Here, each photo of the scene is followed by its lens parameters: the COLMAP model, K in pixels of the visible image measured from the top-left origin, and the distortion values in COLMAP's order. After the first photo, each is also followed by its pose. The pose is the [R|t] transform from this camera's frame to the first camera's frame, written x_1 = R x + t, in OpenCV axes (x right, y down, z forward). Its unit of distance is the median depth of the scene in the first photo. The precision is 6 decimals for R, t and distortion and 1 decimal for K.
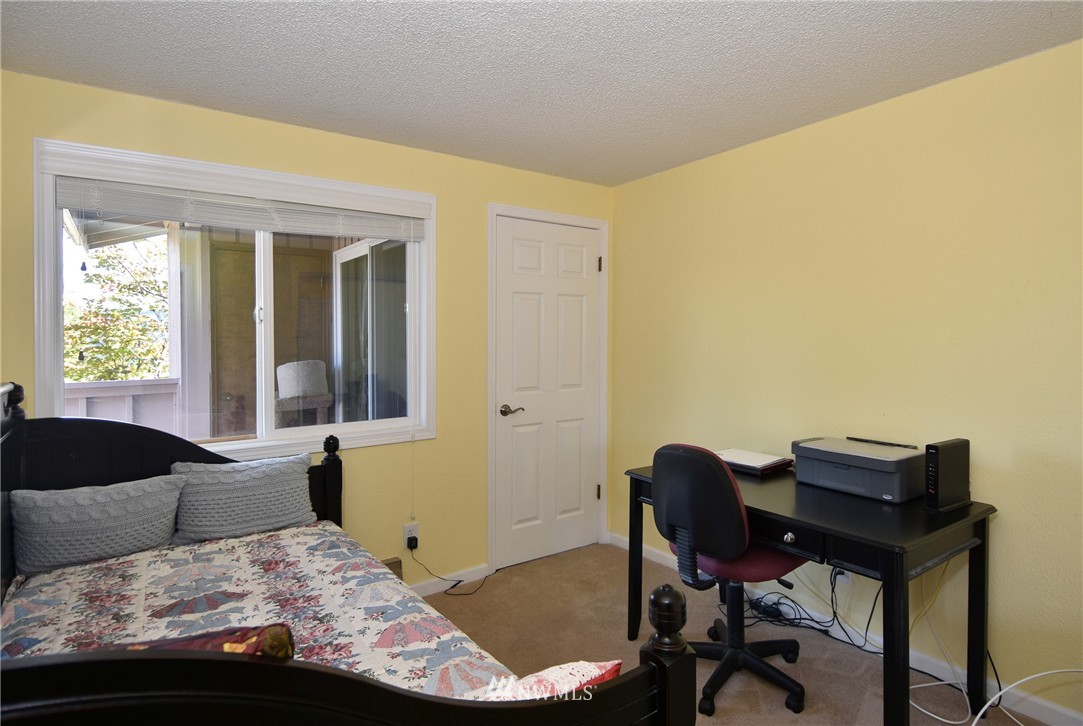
lens RADIAL K [[591.5, 0, 539.0], [0, 591.5, 349.0], [0, 0, 1]] dist [0.000619, -0.001347]
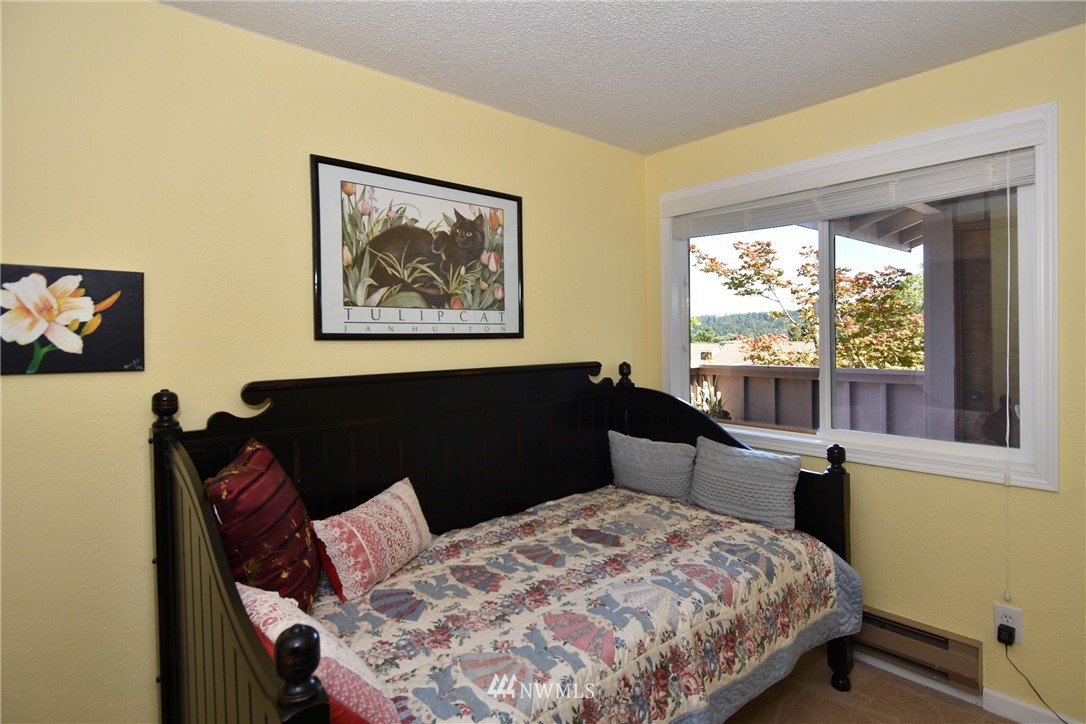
lens RADIAL K [[559.3, 0, 553.6], [0, 559.3, 375.8], [0, 0, 1]] dist [0.003711, 0.000326]
pose [[0.125894, 0.076459, -0.989093, 0.514998], [-0.011842, 0.997070, 0.075569, -0.012380], [0.991973, 0.002199, 0.126431, 0.637935]]
